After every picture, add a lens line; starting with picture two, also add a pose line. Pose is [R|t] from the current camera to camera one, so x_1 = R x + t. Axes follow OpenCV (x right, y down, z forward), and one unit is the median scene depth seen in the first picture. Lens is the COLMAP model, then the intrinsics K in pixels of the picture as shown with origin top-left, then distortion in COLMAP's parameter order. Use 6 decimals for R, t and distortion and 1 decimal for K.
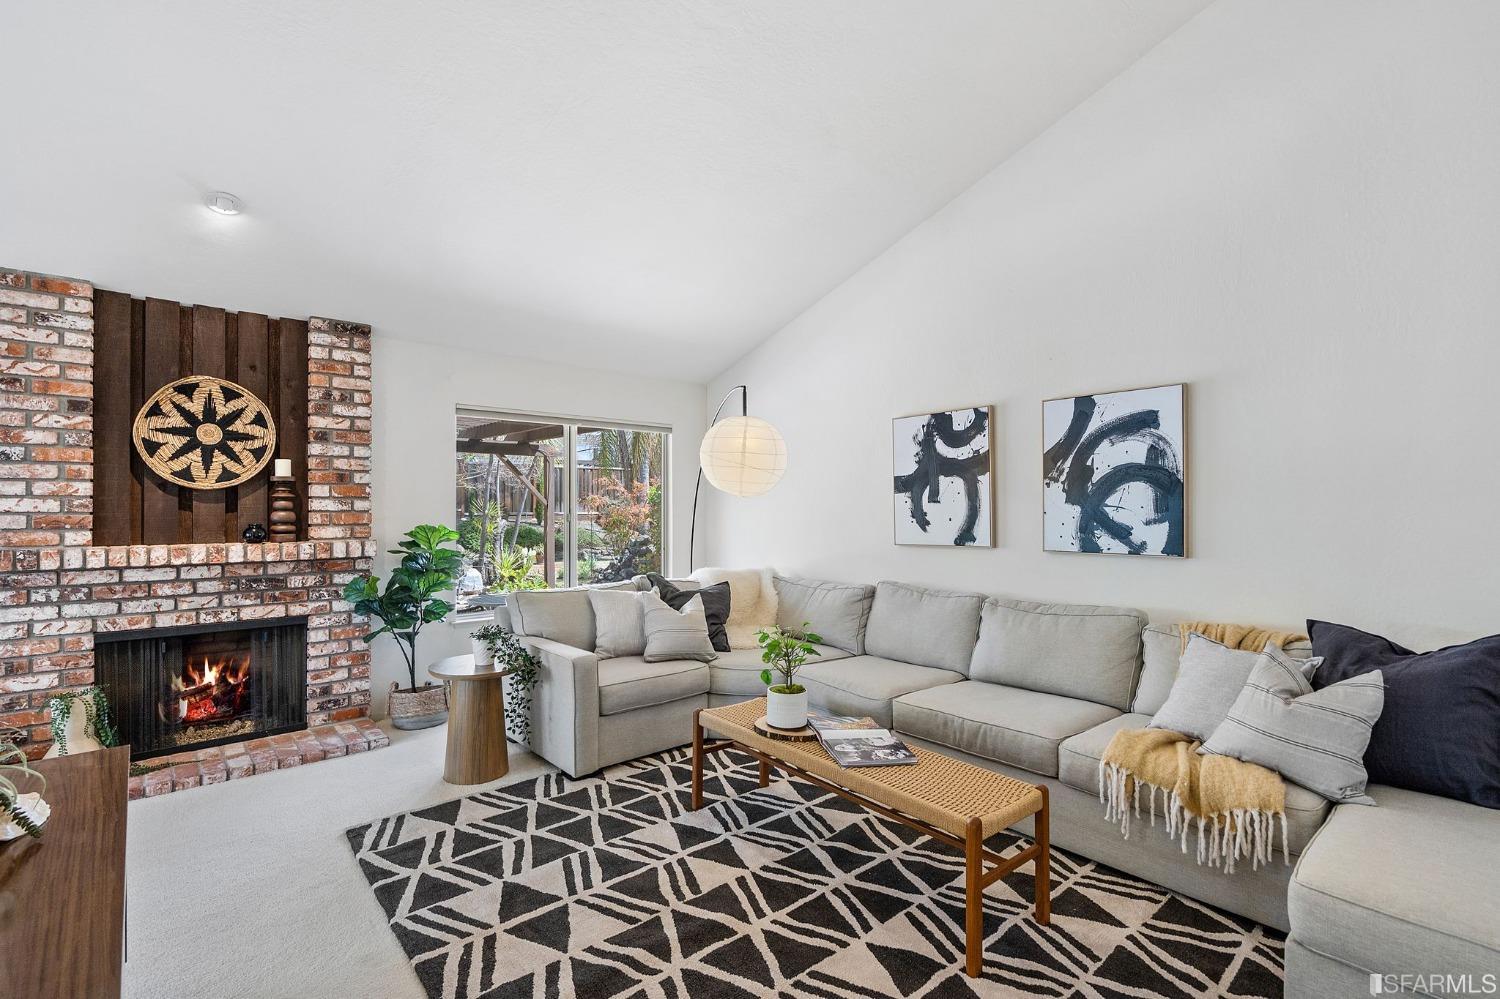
lens RADIAL K [[695.4, 0, 745.1], [0, 695.4, 505.6], [0, 0, 1]] dist [-0.001326, 0.000196]
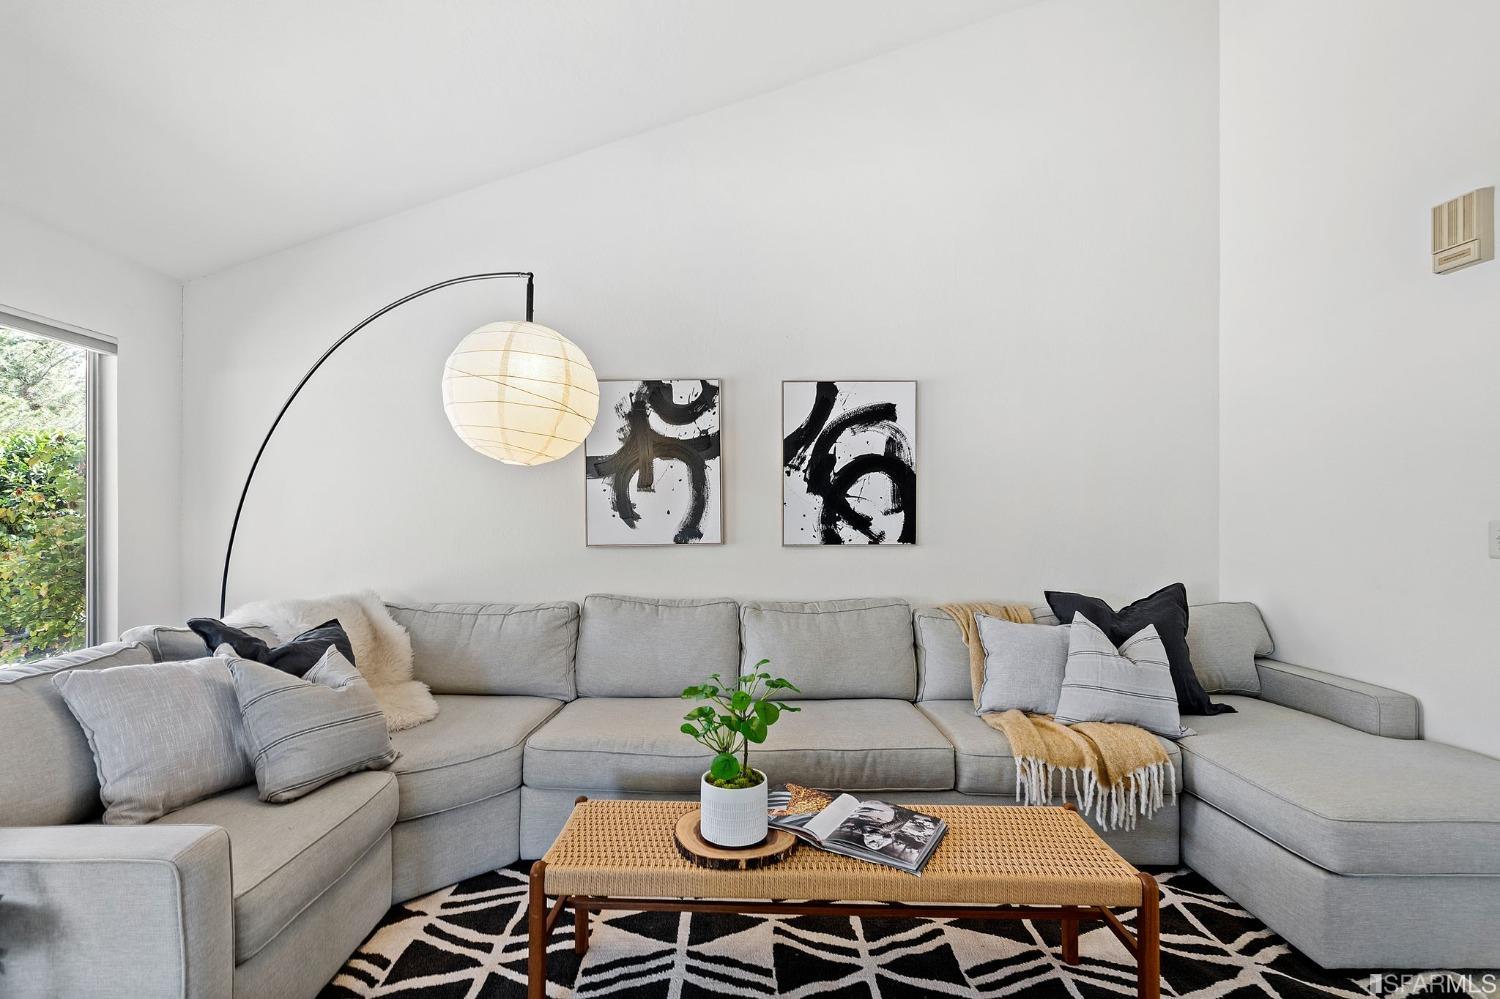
lens RADIAL K [[685.4, 0, 744.6], [0, 685.4, 518.2], [0, 0, 1]] dist [-0.001996, 0.000045]
pose [[0.647714, -0.001290, 0.761882, -0.307398], [-0.002874, 0.999987, 0.004137, 0.027560], [-0.761878, -0.004869, 0.647702, 0.479037]]
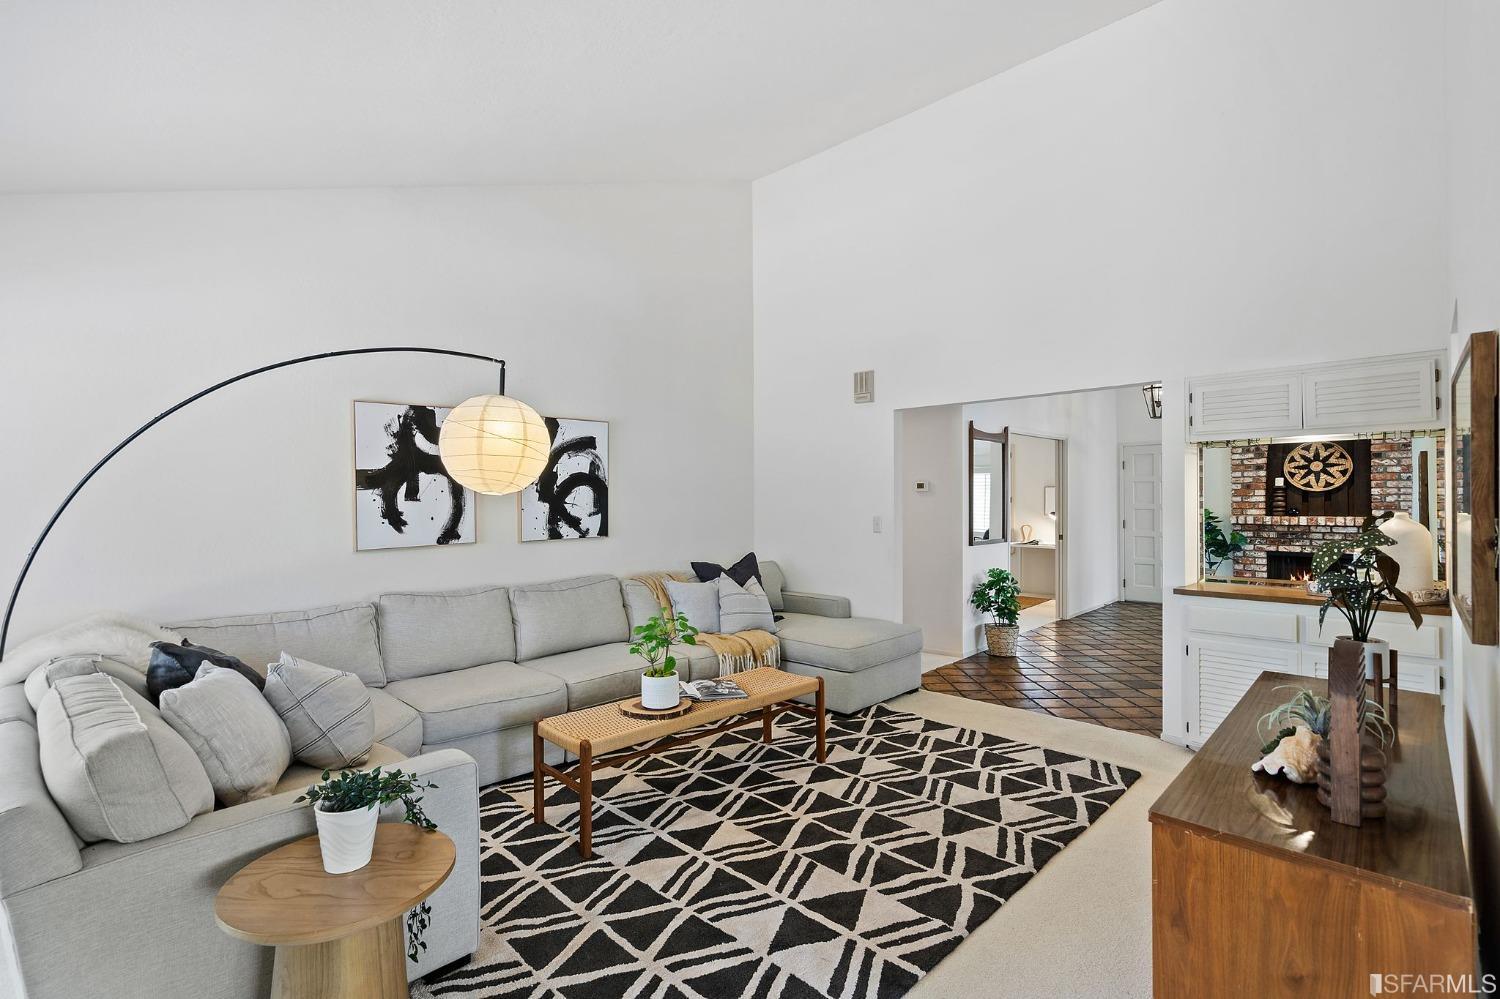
lens RADIAL K [[687.0, 0, 744.3], [0, 687.0, 498.7], [0, 0, 1]] dist [0.000026, 0.000130]
pose [[-0.078464, -0.001298, 0.996916, -0.809960], [0.001352, 0.999998, 0.001408, -0.009452], [-0.996916, 0.001458, -0.078462, 0.752946]]
